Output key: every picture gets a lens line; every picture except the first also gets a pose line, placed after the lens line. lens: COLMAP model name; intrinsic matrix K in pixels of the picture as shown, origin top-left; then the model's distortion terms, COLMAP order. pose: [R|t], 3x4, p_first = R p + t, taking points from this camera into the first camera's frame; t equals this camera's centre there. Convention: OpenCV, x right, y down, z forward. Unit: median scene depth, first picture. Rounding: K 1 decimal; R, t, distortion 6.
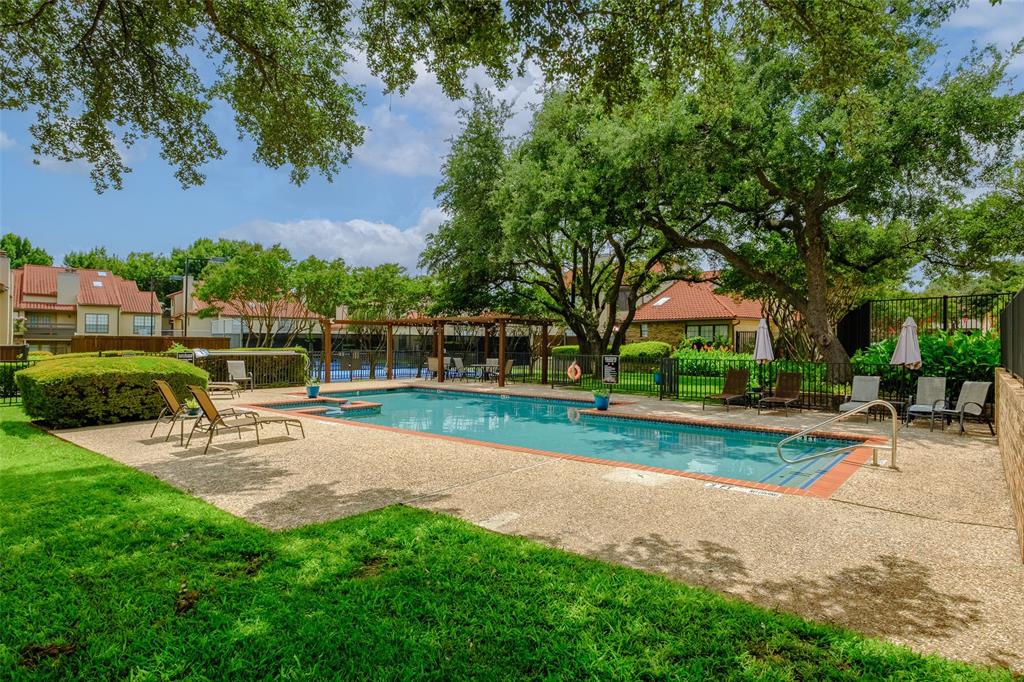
lens RADIAL K [[563.2, 0, 507.5], [0, 563.2, 344.7], [0, 0, 1]] dist [0.003690, 0.000133]
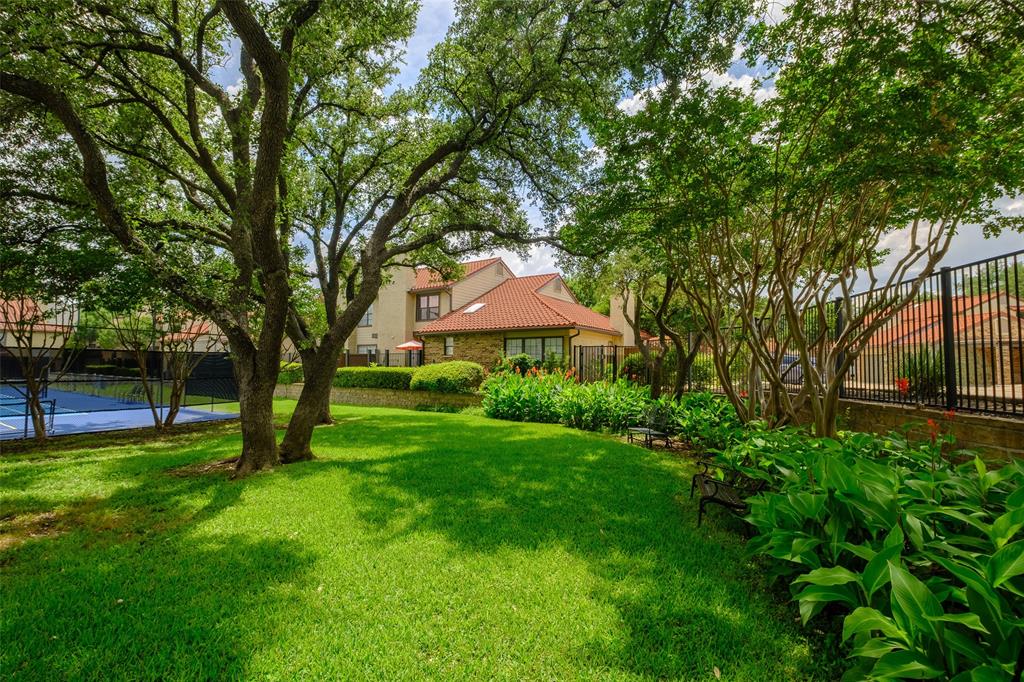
lens RADIAL K [[443.9, 0, 511.5], [0, 443.9, 342.8], [0, 0, 1]] dist [-0.001336, -0.000067]
pose [[0.952353, 0.021639, 0.304229, 0.163459], [-0.005604, 0.998553, -0.053479, 0.000849], [-0.304946, 0.049226, 0.951097, 0.493096]]
